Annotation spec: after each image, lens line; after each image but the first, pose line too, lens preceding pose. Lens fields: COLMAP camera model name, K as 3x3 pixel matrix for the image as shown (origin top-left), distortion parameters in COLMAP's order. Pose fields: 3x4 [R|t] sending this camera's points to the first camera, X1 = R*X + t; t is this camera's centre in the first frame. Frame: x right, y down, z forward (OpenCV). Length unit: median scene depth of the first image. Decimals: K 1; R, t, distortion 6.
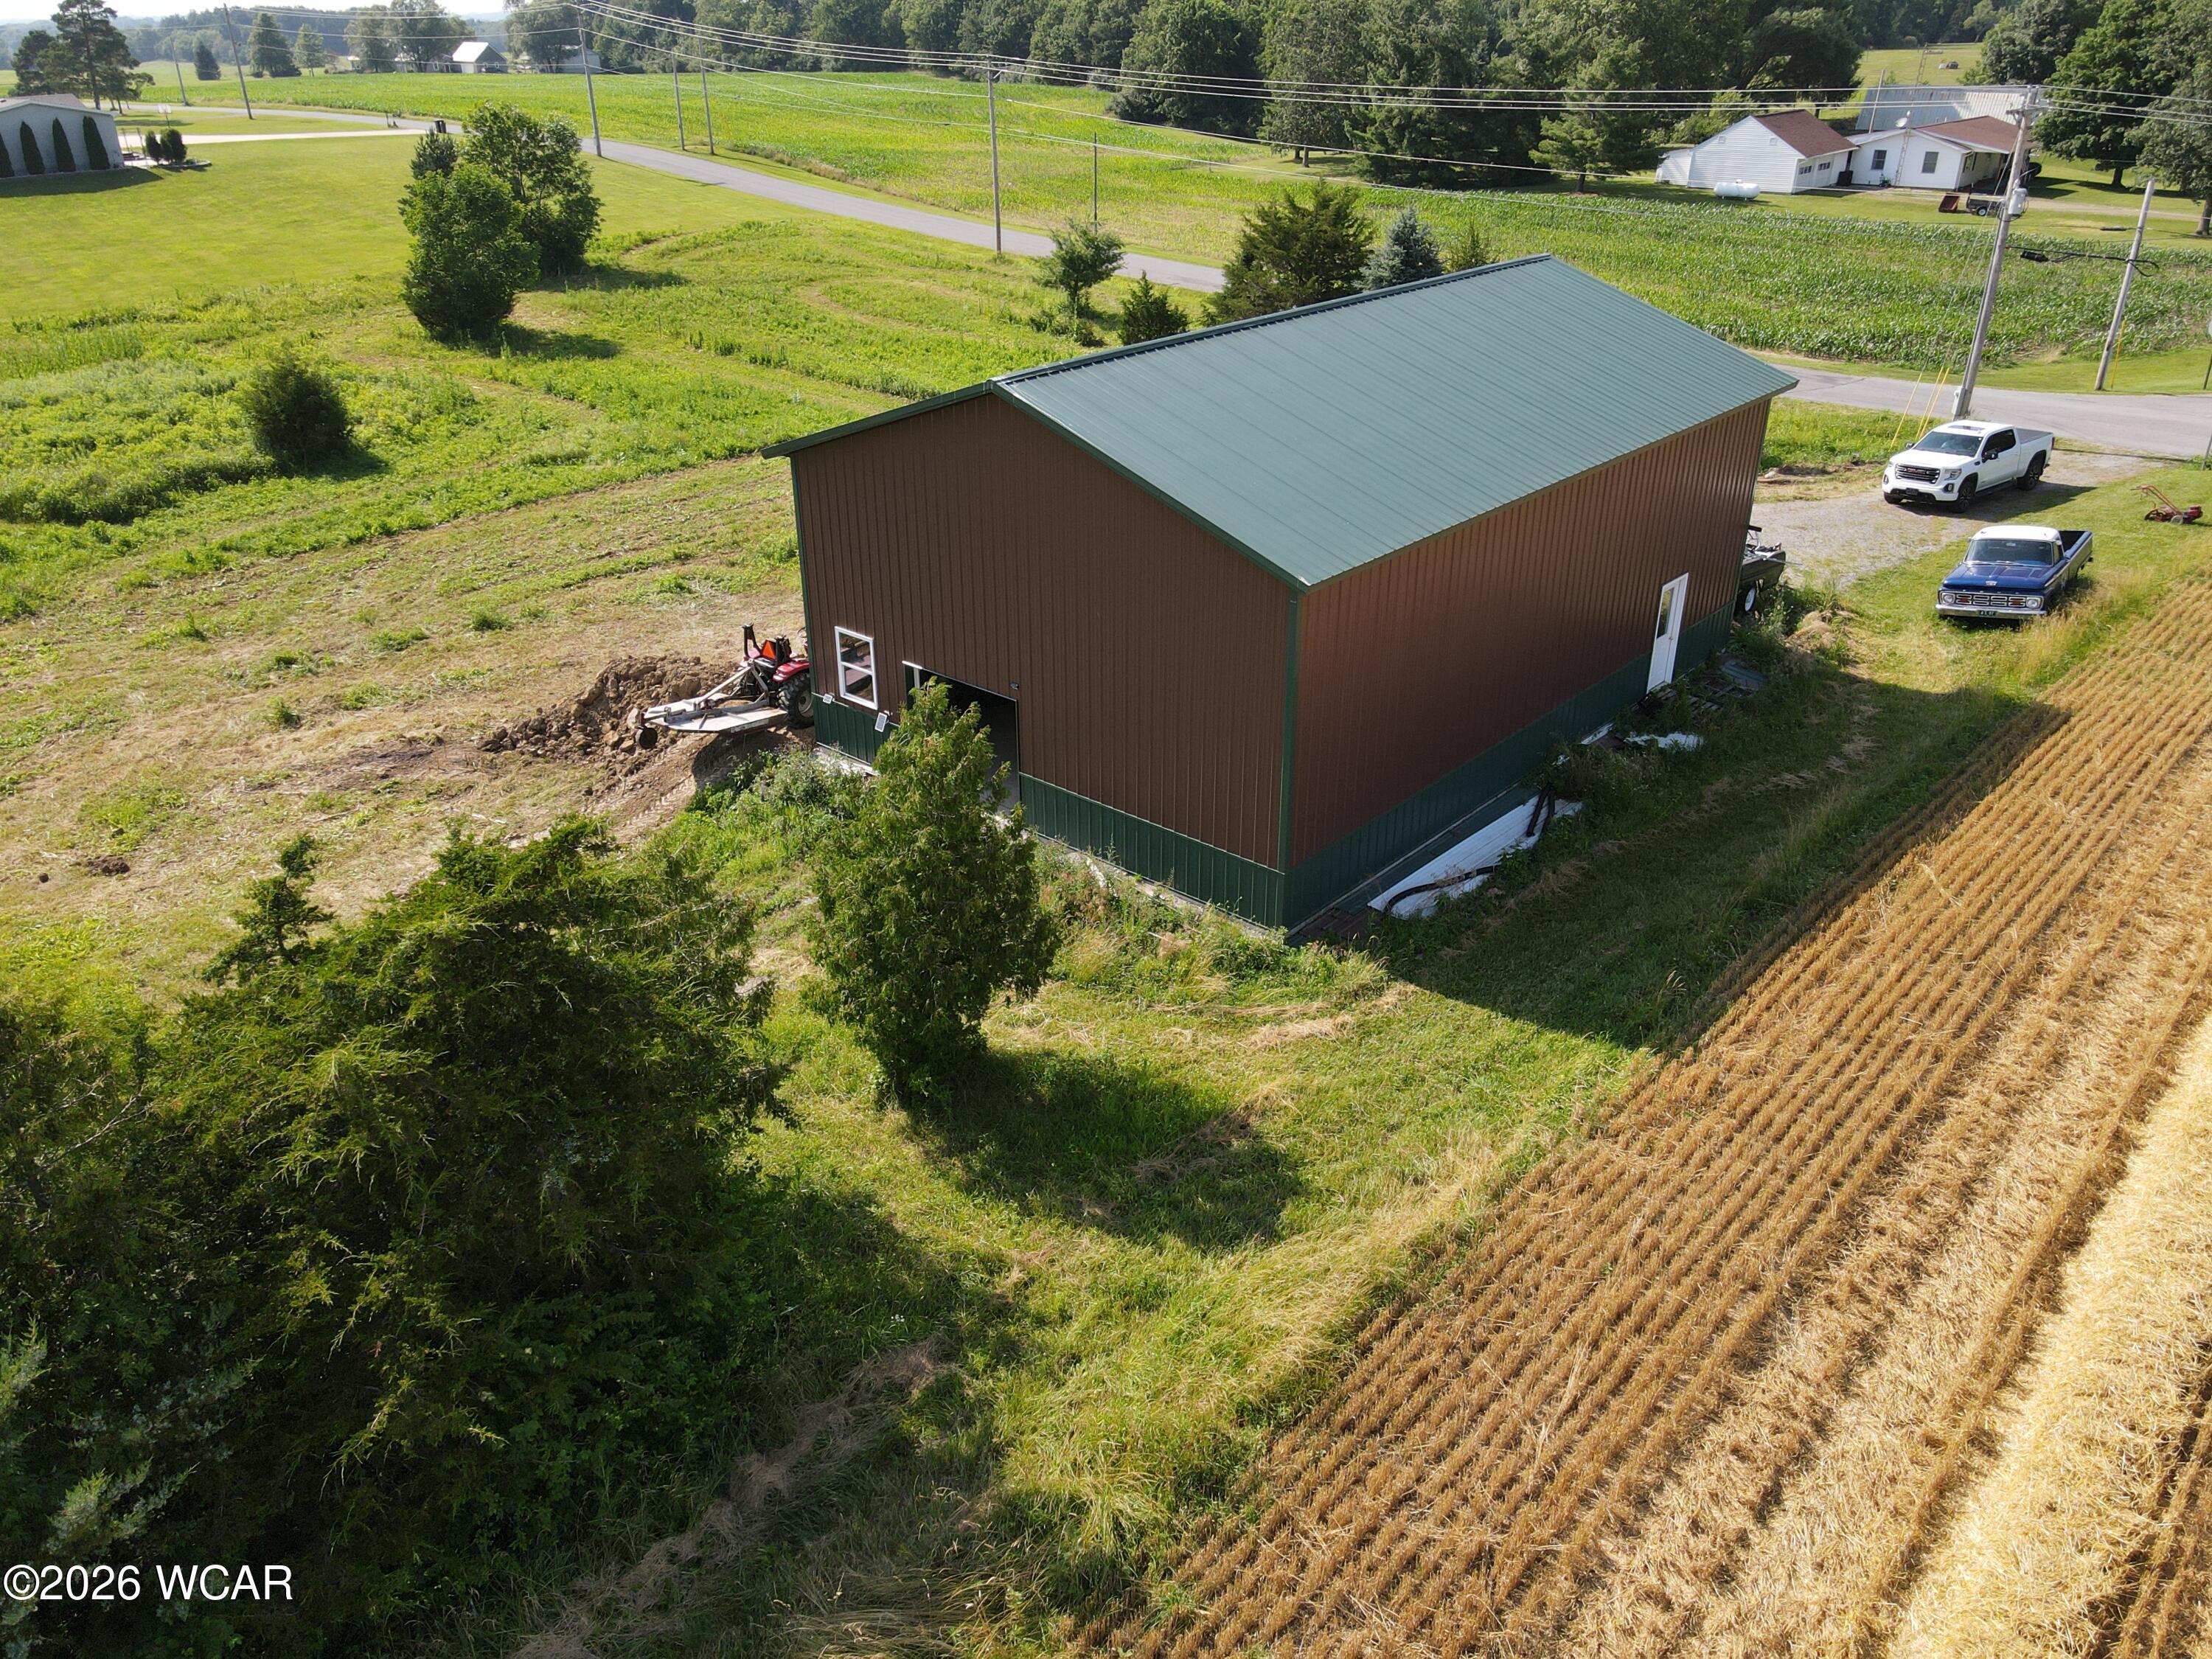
lens RADIAL K [[1601.5, 0, 1106.0], [0, 1601.5, 829.5], [0, 0, 1]] dist [0.018991, -0.015516]
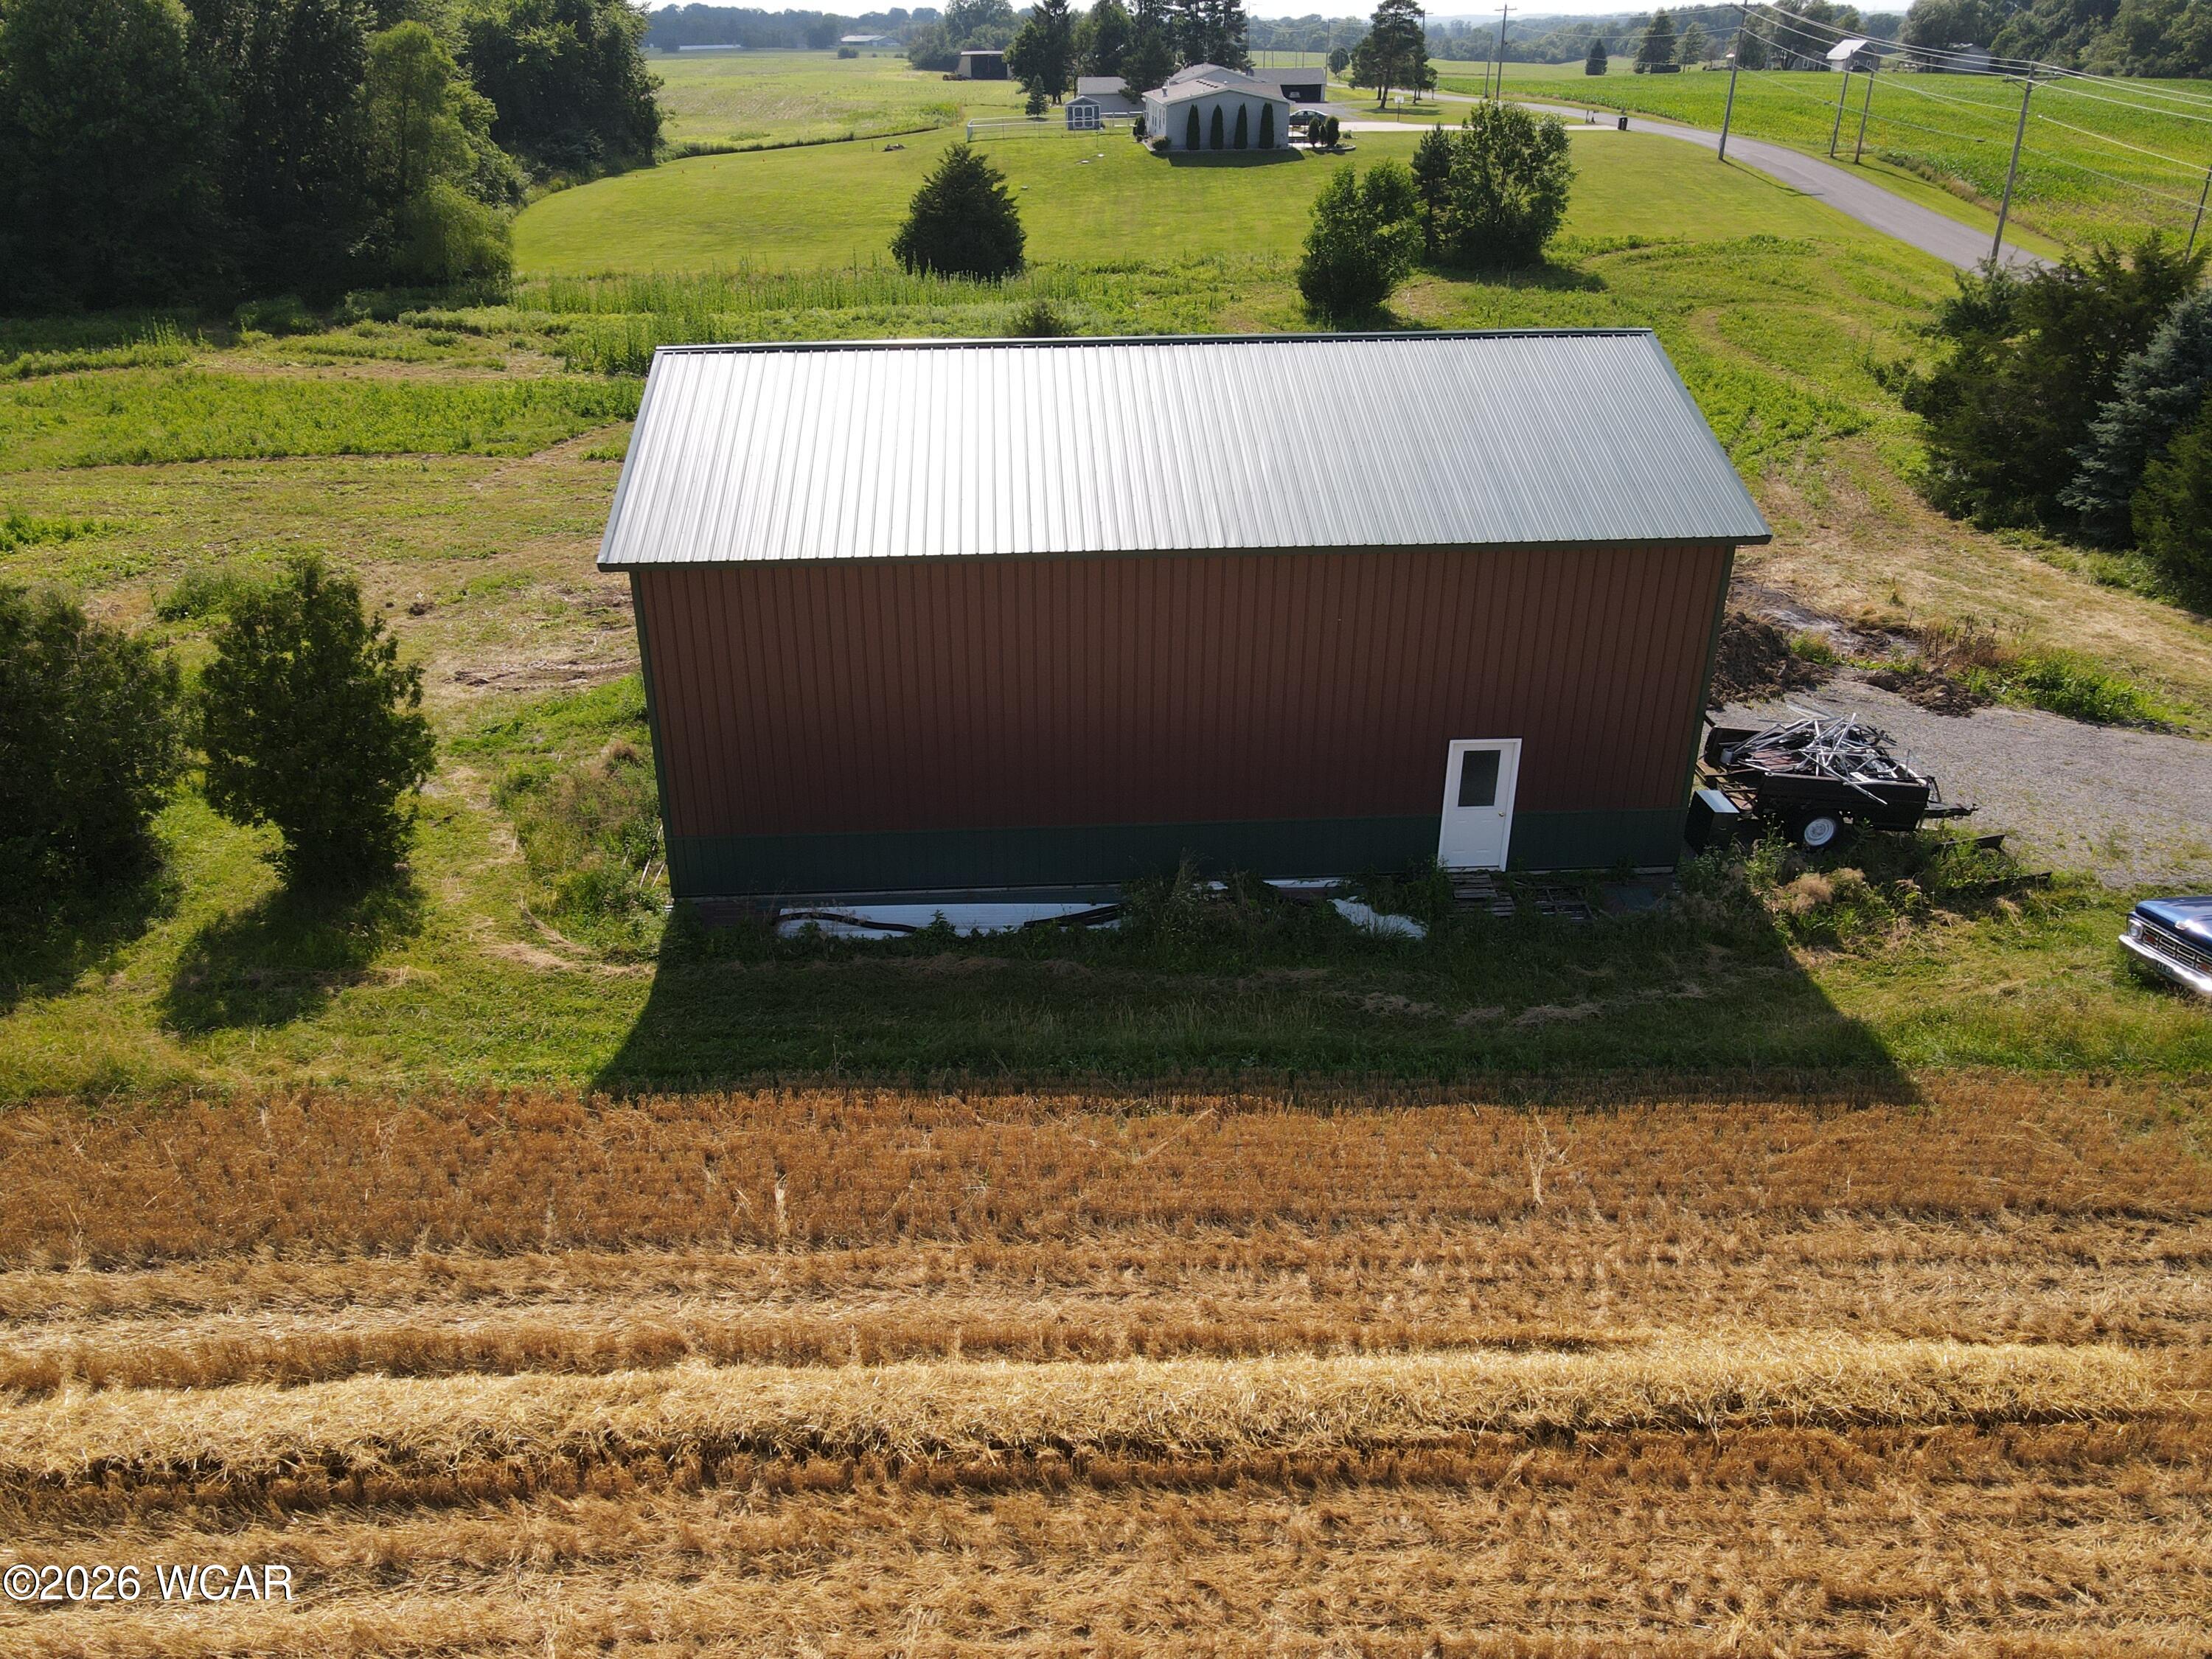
lens RADIAL K [[1594.4, 0, 1102.6], [0, 1594.4, 853.2], [0, 0, 1]] dist [0.009258, 0.000790]
pose [[0.690868, 0.333385, -0.641526, 0.219767], [-0.323279, 0.936137, 0.138343, -0.044715], [0.646678, 0.111815, 0.754523, 0.086821]]
